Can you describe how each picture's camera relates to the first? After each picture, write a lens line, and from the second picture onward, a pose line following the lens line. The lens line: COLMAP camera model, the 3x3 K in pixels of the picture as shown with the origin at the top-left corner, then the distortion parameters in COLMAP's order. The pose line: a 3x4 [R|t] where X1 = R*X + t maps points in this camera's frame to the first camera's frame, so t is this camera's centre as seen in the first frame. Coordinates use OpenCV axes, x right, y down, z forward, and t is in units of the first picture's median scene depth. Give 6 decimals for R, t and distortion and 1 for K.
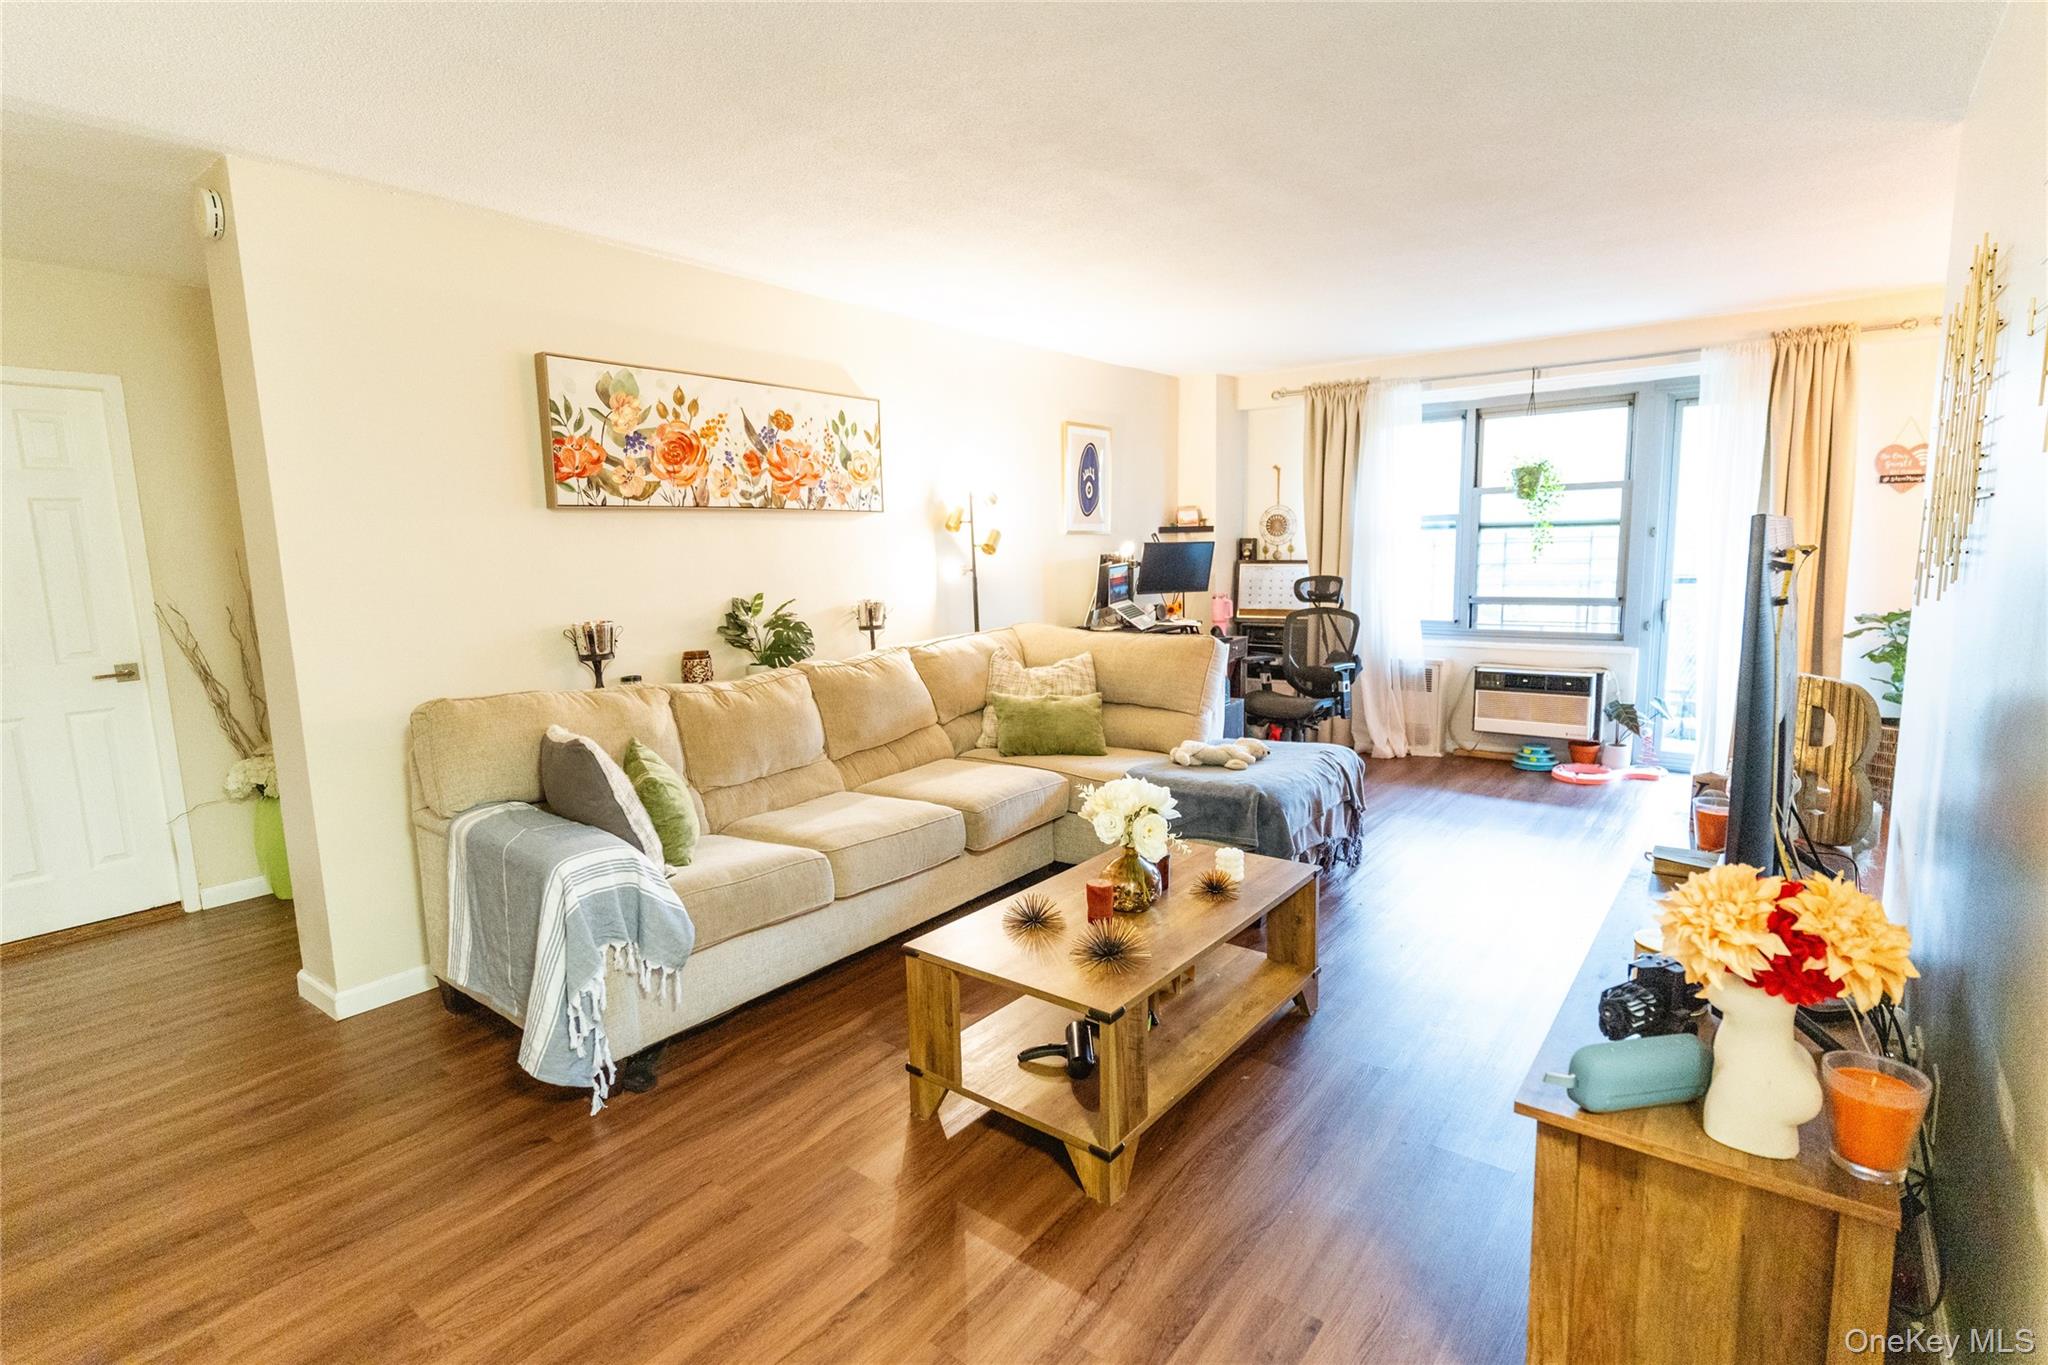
lens RADIAL K [[966.9, 0, 1015.7], [0, 966.9, 679.6], [0, 0, 1]] dist [0.001044, -0.000394]
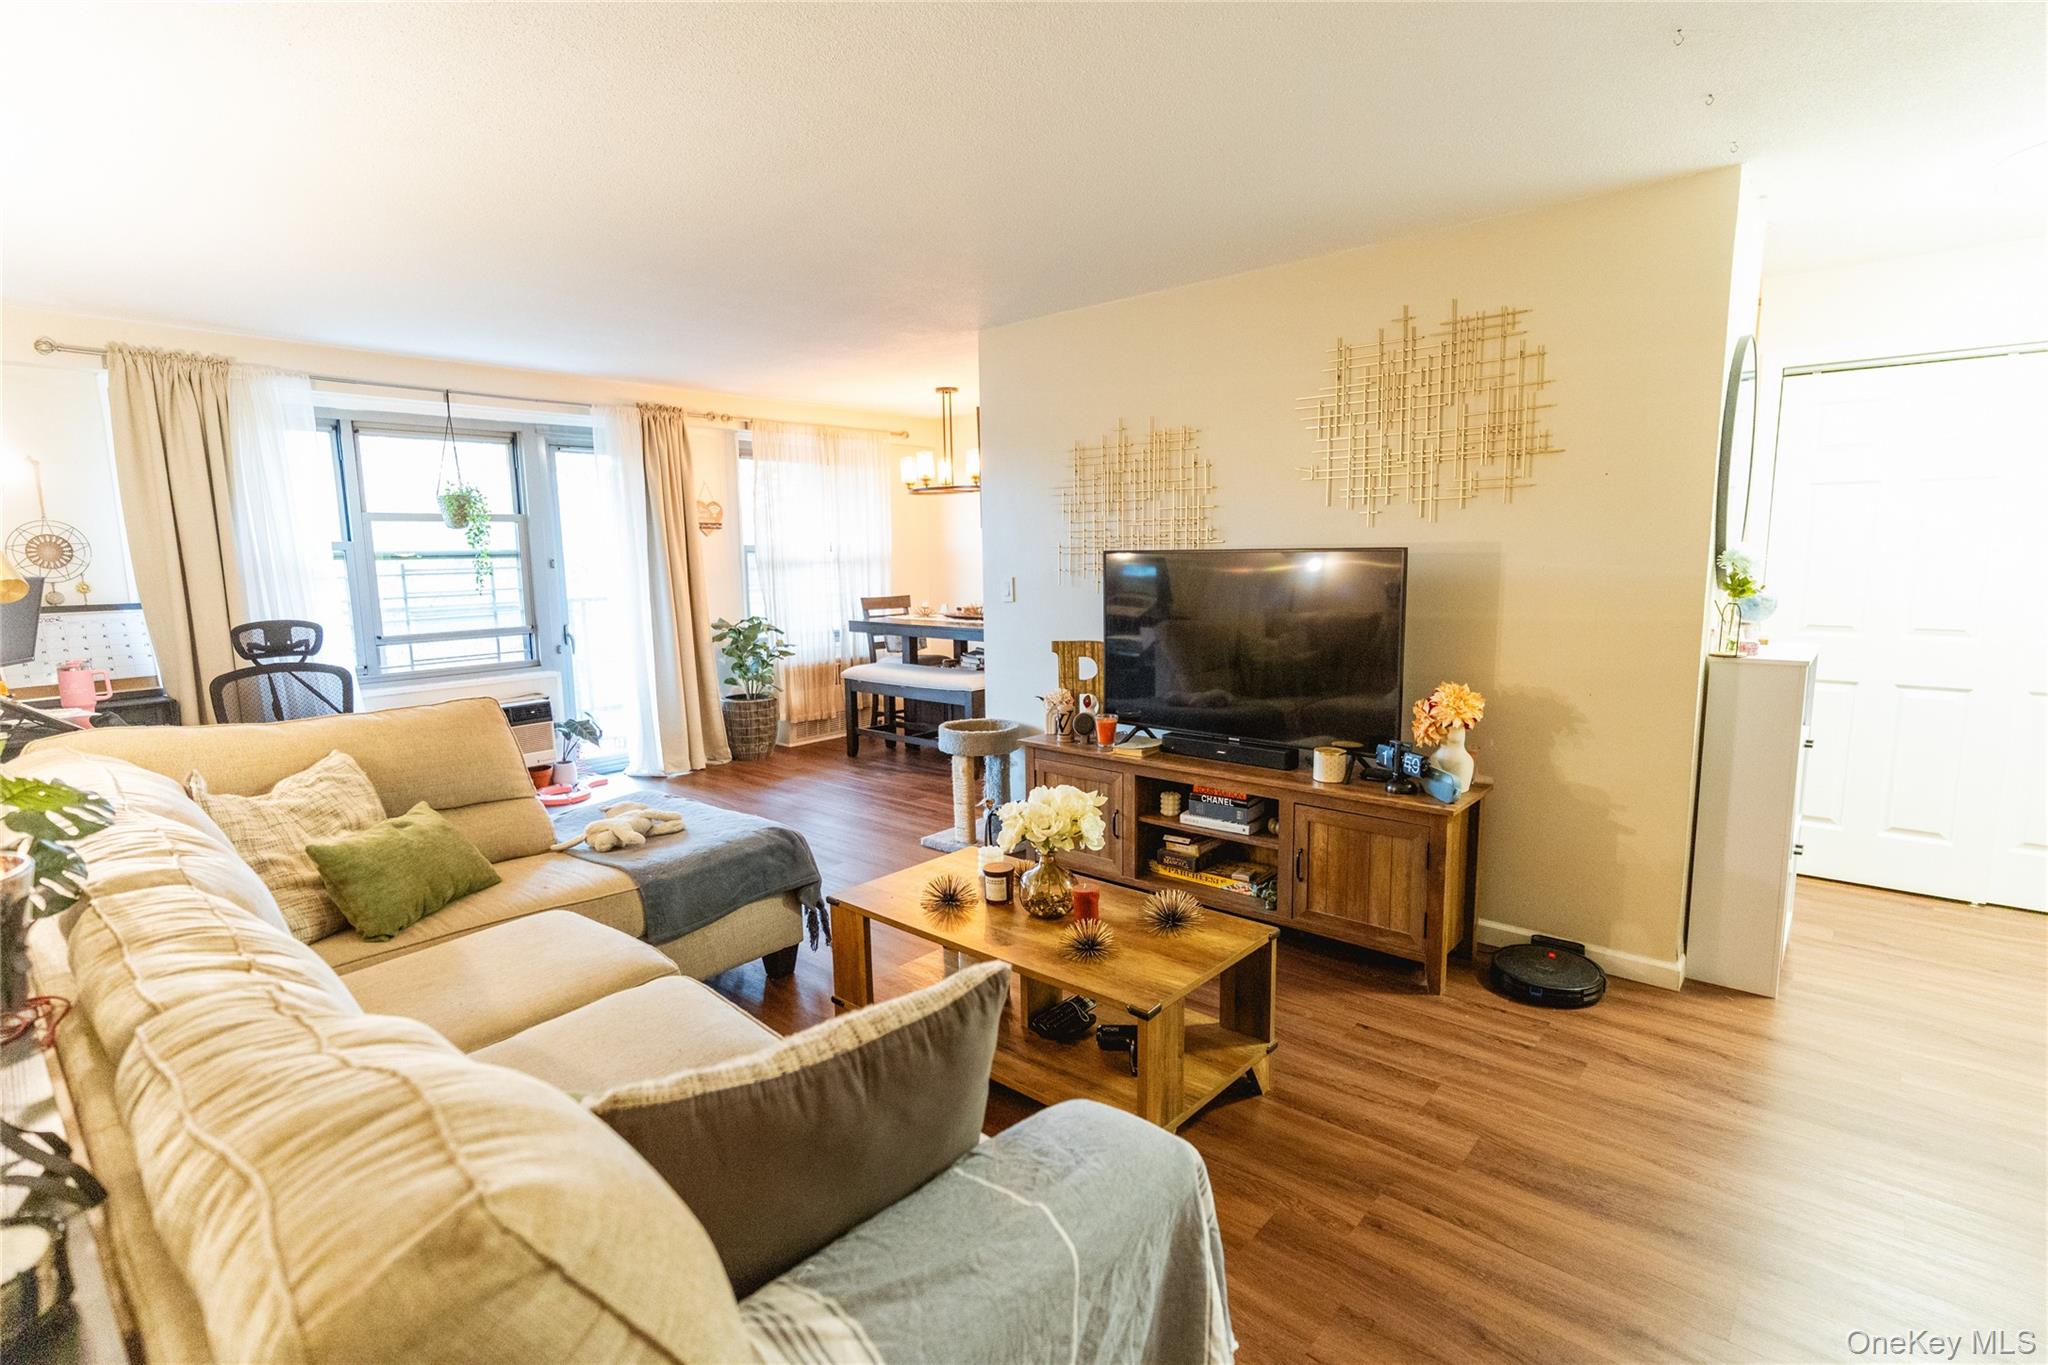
lens RADIAL K [[966.9, 0, 1014.4], [0, 966.9, 685.8], [0, 0, 1]] dist [0.001044, -0.000394]
pose [[0.066422, -0.117842, 0.990808, -0.081746], [0.152673, 0.982509, 0.106620, -0.011093], [-0.986042, 0.144188, 0.083252, 0.084623]]
